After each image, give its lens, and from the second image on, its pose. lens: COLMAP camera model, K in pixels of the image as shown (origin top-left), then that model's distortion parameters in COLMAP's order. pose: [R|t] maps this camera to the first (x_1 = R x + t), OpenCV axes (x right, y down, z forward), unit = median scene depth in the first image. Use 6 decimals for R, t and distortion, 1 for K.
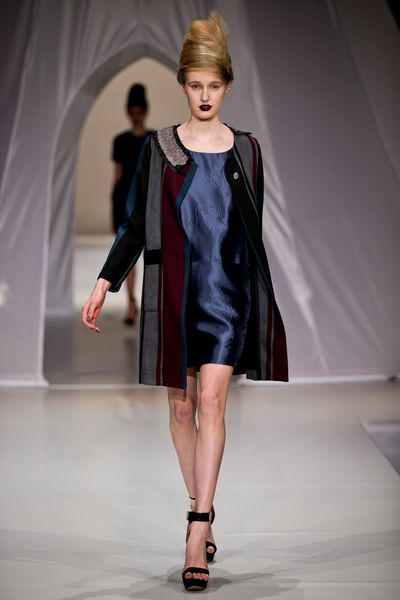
lens RADIAL K [[2410.1, 0, 200.7], [0, 2410.1, 305.9], [0, 0, 1]] dist [0.406583, 0.000000]
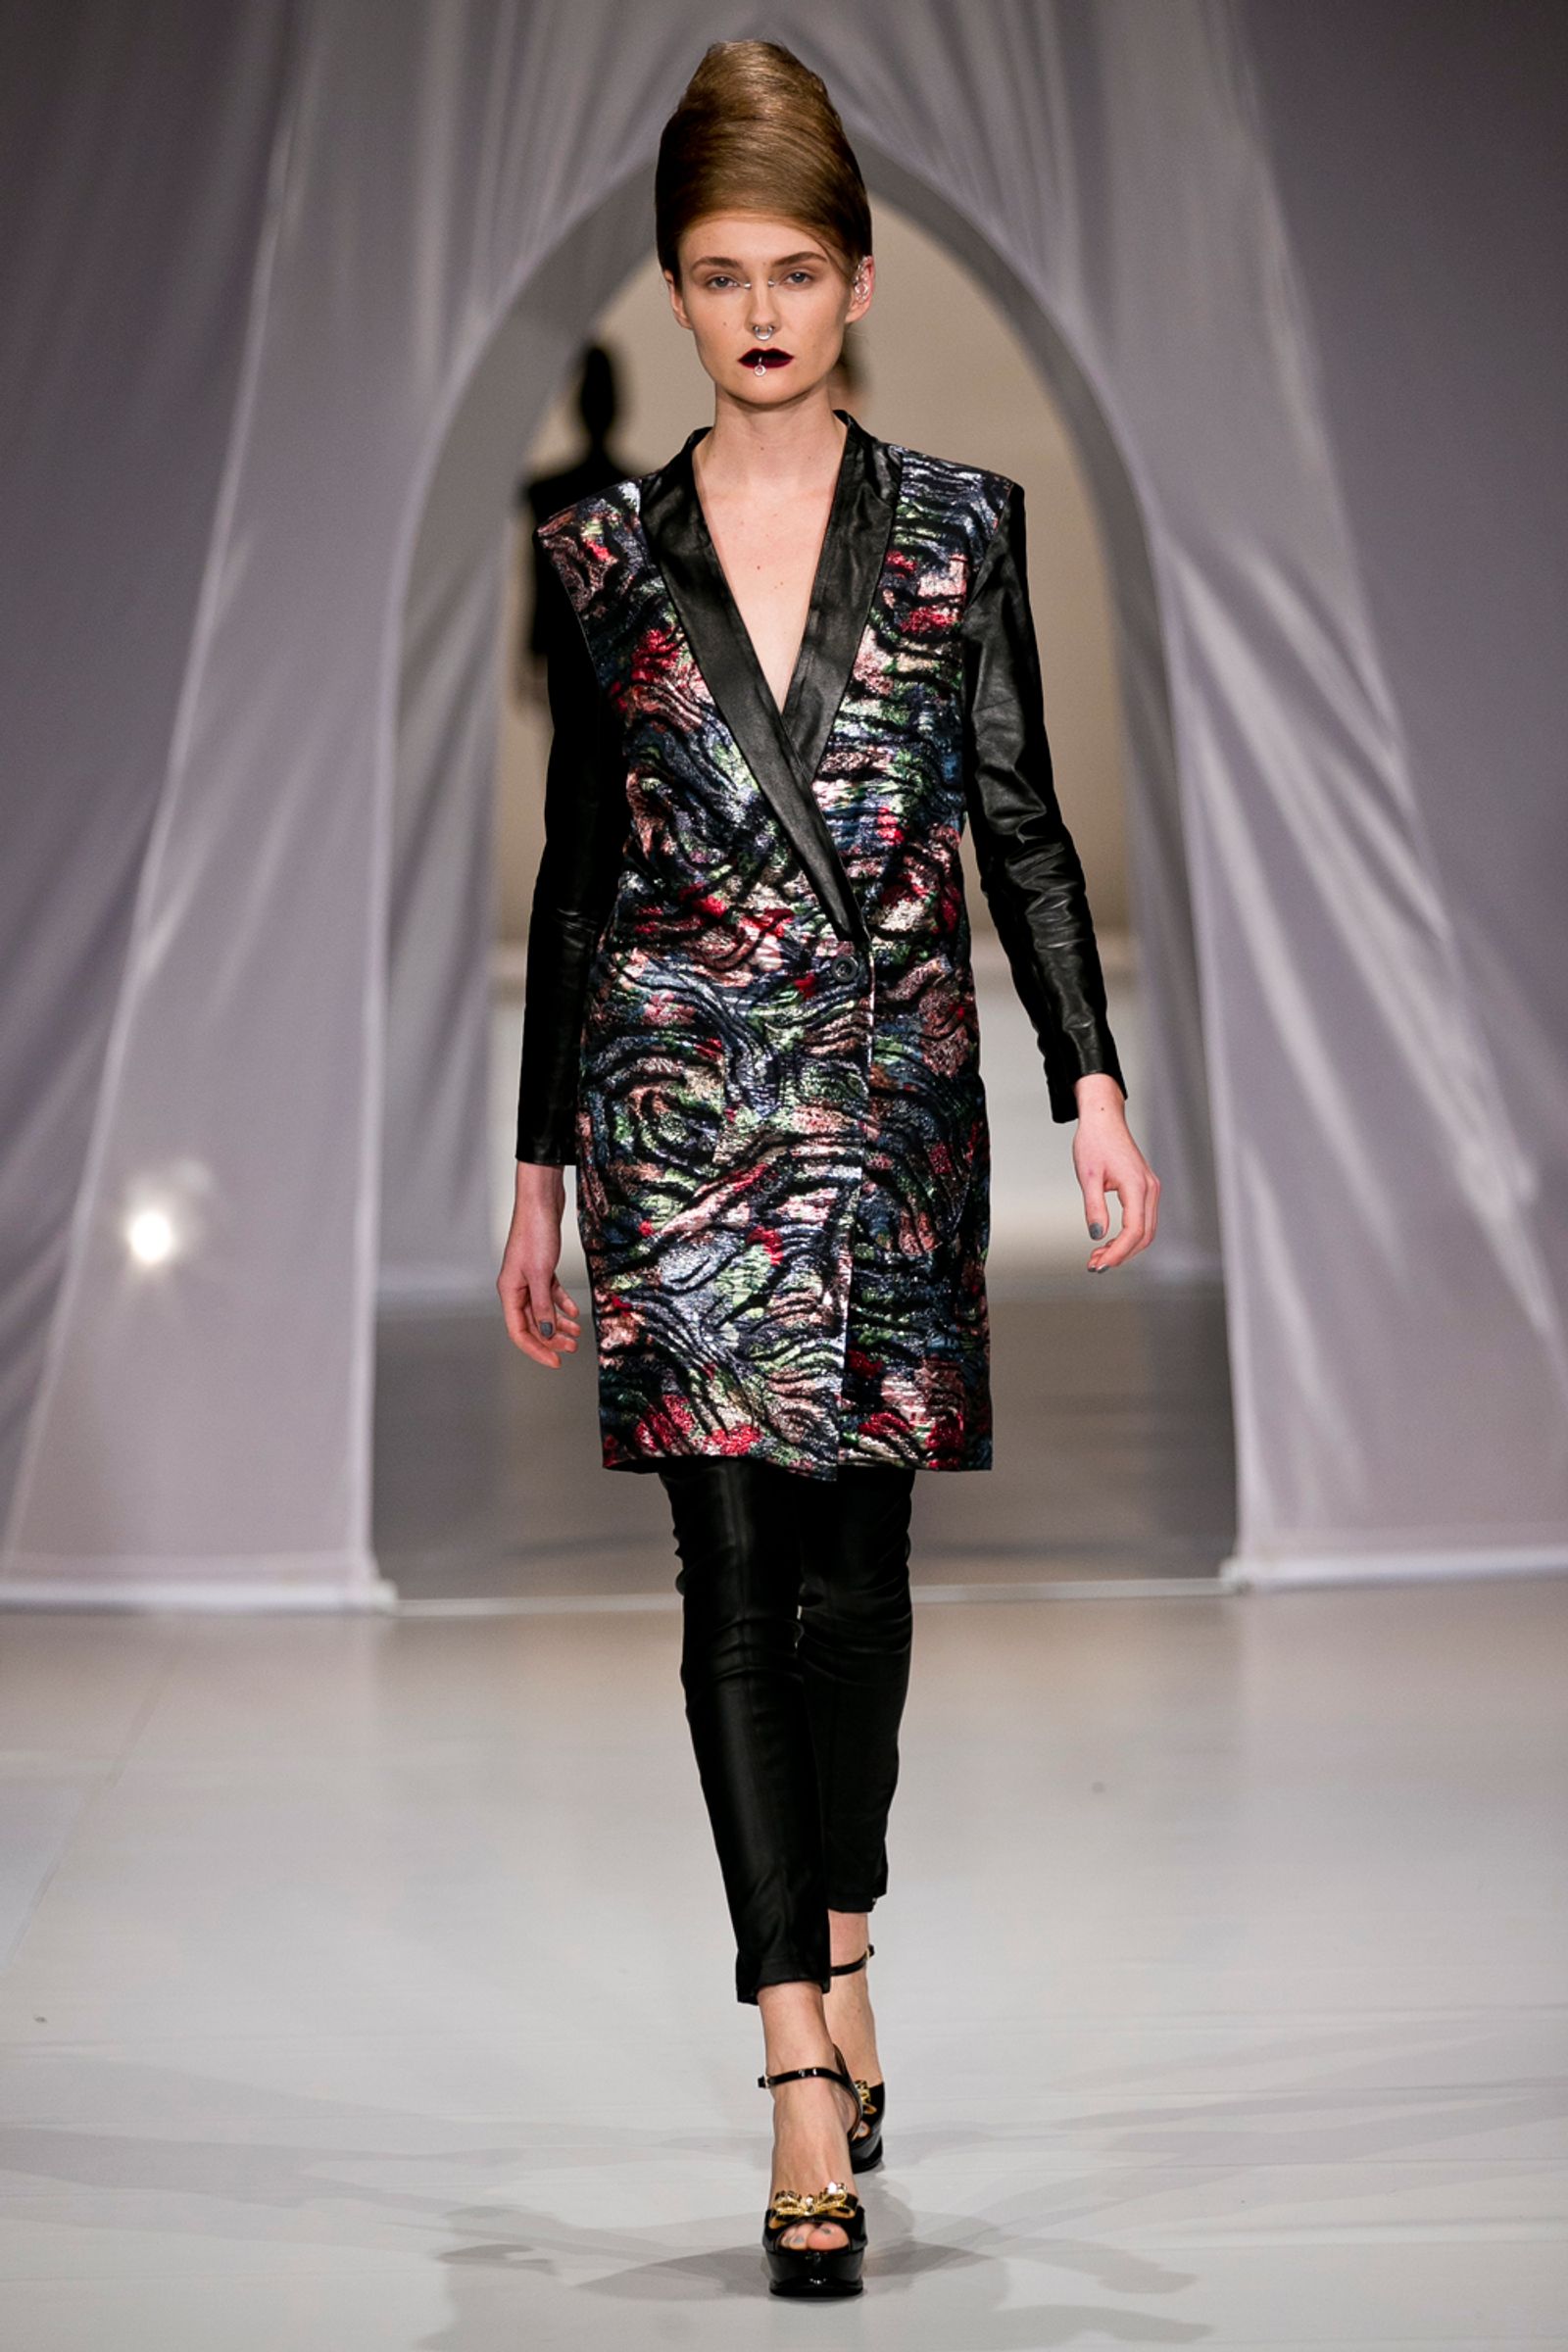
lens RADIAL K [[9447.4, 0, 784.7], [0, 9447.4, 1162.8], [0, 0, 1]] dist [0.406583, 0.000000]
pose [[0.999493, -0.018452, -0.025937, -0.002118], [0.018759, 0.999757, 0.011621, -0.018619], [0.025716, -0.012101, 0.999596, 0.102604]]
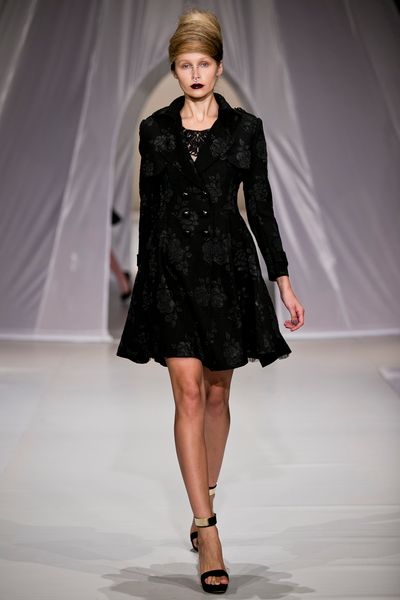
lens RADIAL K [[2137.6, 0, 197.9], [0, 2137.6, 301.2], [0, 0, 1]] dist [0.093068, 0.000000]
pose [[0.999746, -0.006926, -0.021444, 0.001060], [0.006951, 0.999975, 0.001070, 0.013196], [0.021436, -0.001219, 0.999769, -0.036706]]
